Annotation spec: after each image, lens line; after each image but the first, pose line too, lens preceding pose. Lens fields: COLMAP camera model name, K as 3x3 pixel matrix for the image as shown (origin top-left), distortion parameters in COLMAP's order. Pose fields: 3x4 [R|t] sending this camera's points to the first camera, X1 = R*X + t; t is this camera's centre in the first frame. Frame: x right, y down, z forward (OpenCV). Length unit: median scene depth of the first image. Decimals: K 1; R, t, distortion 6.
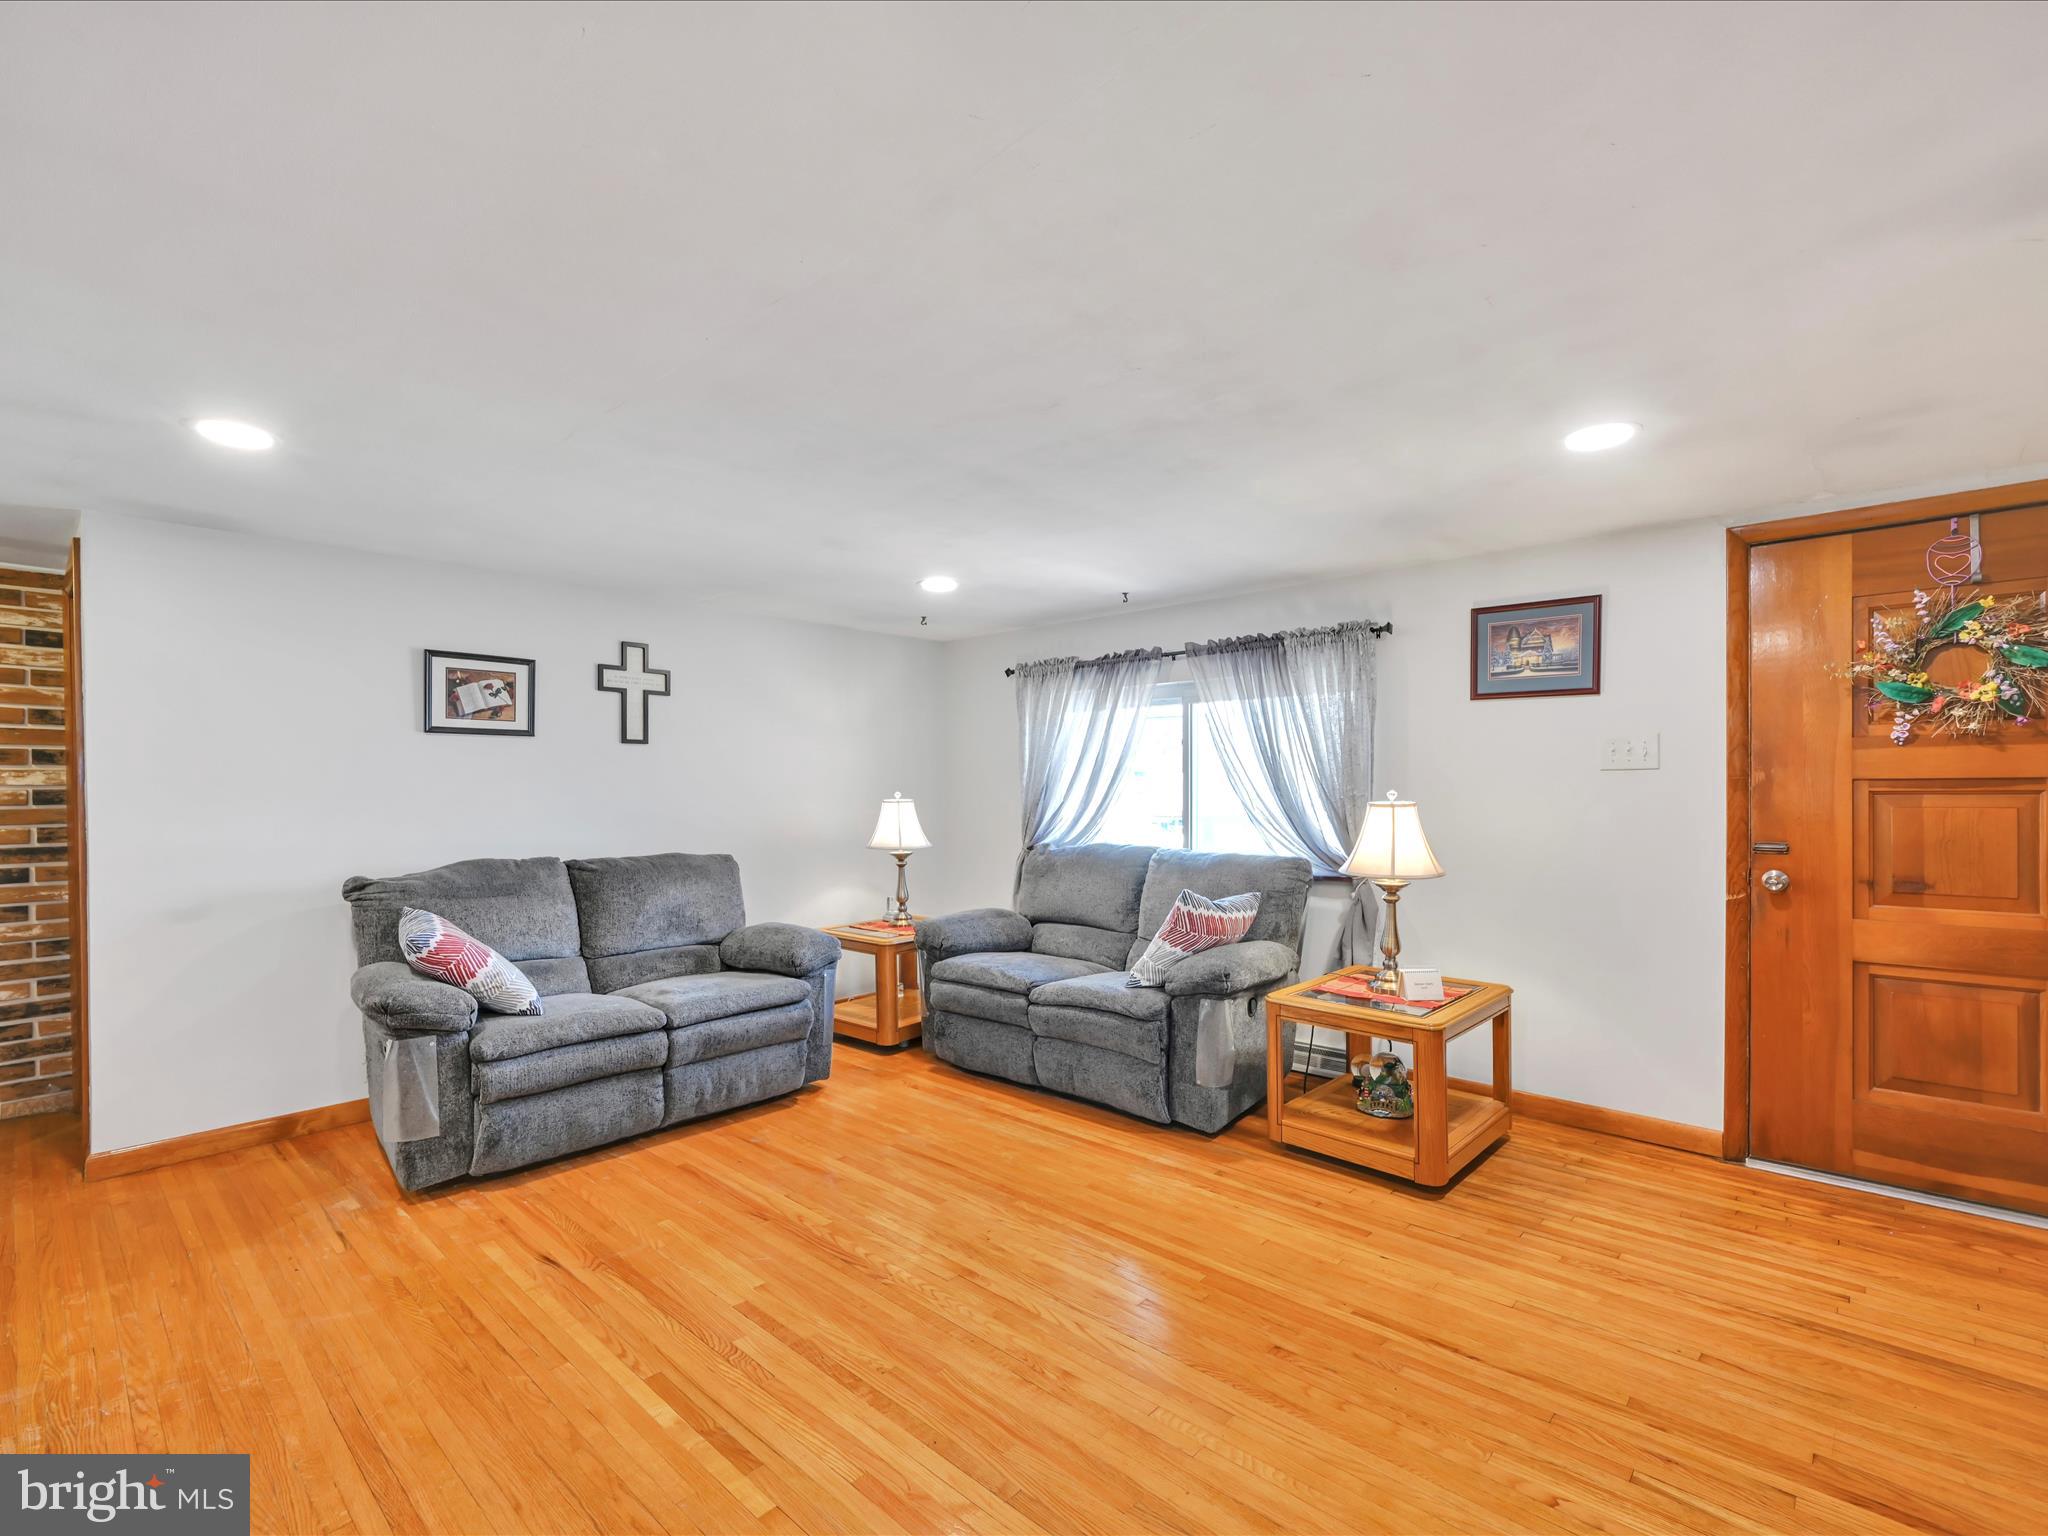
lens RADIAL K [[933.9, 0, 1045.7], [0, 933.9, 798.1], [0, 0, 1]] dist [-0.000630, 0.000548]
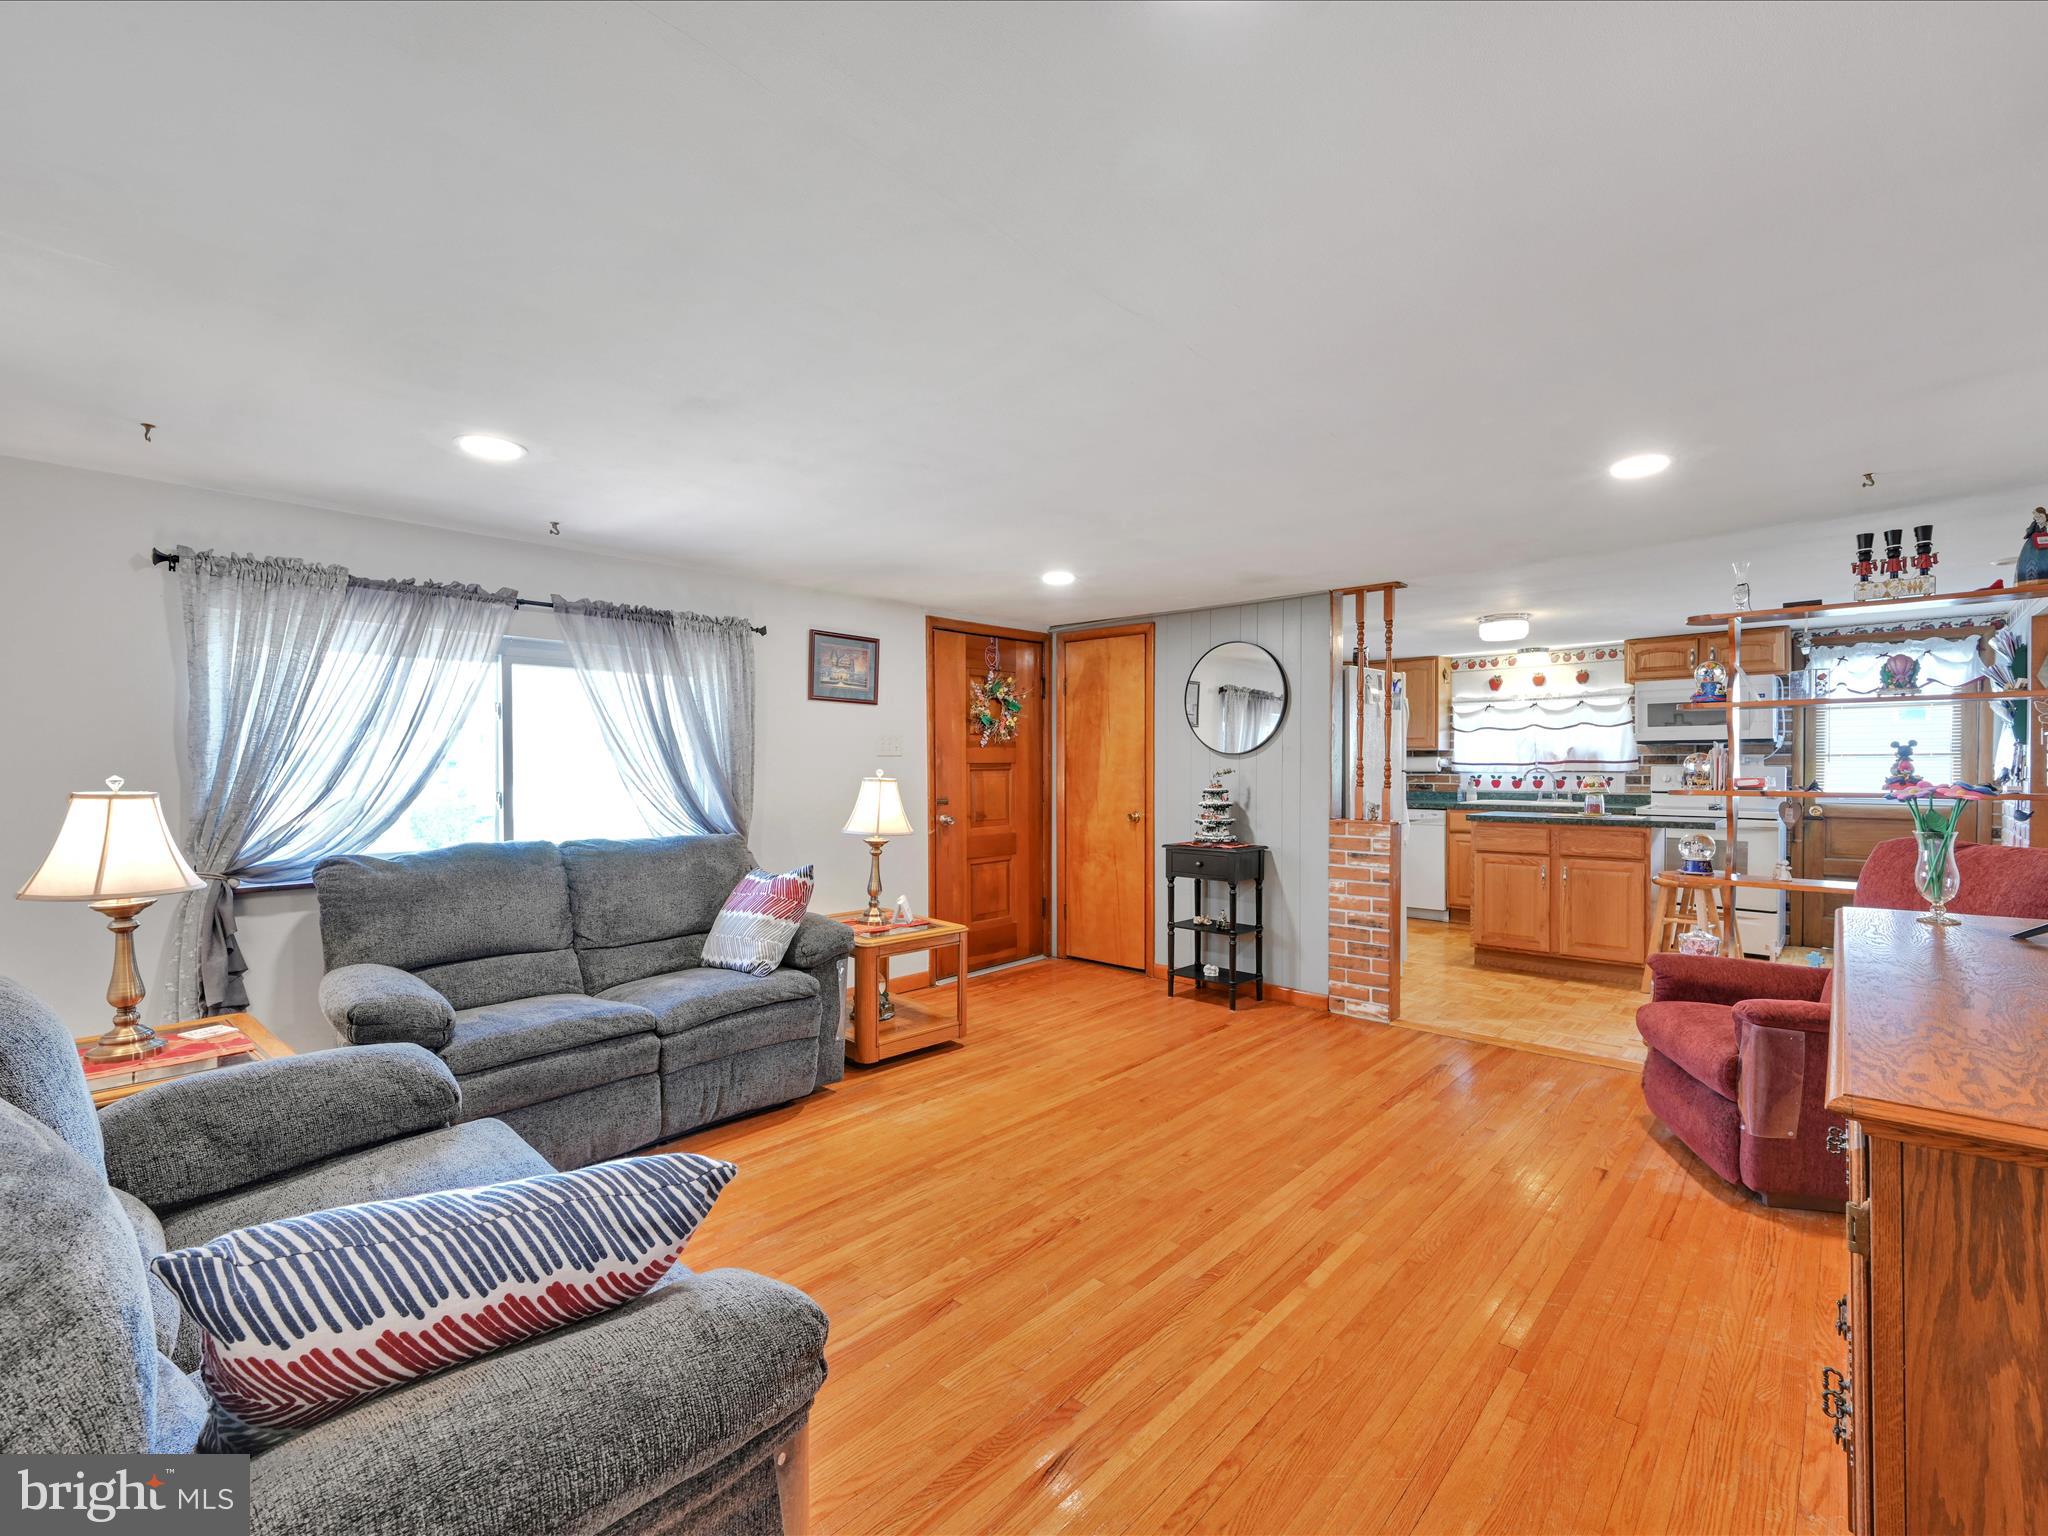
lens RADIAL K [[933.9, 0, 1034.1], [0, 933.9, 766.2], [0, 0, 1]] dist [-0.000630, 0.000548]
pose [[-0.007180, 0.003962, 0.999966, -0.816861], [0.014850, 0.999882, -0.003855, -0.003347], [-0.999864, 0.014822, -0.007238, 0.685994]]
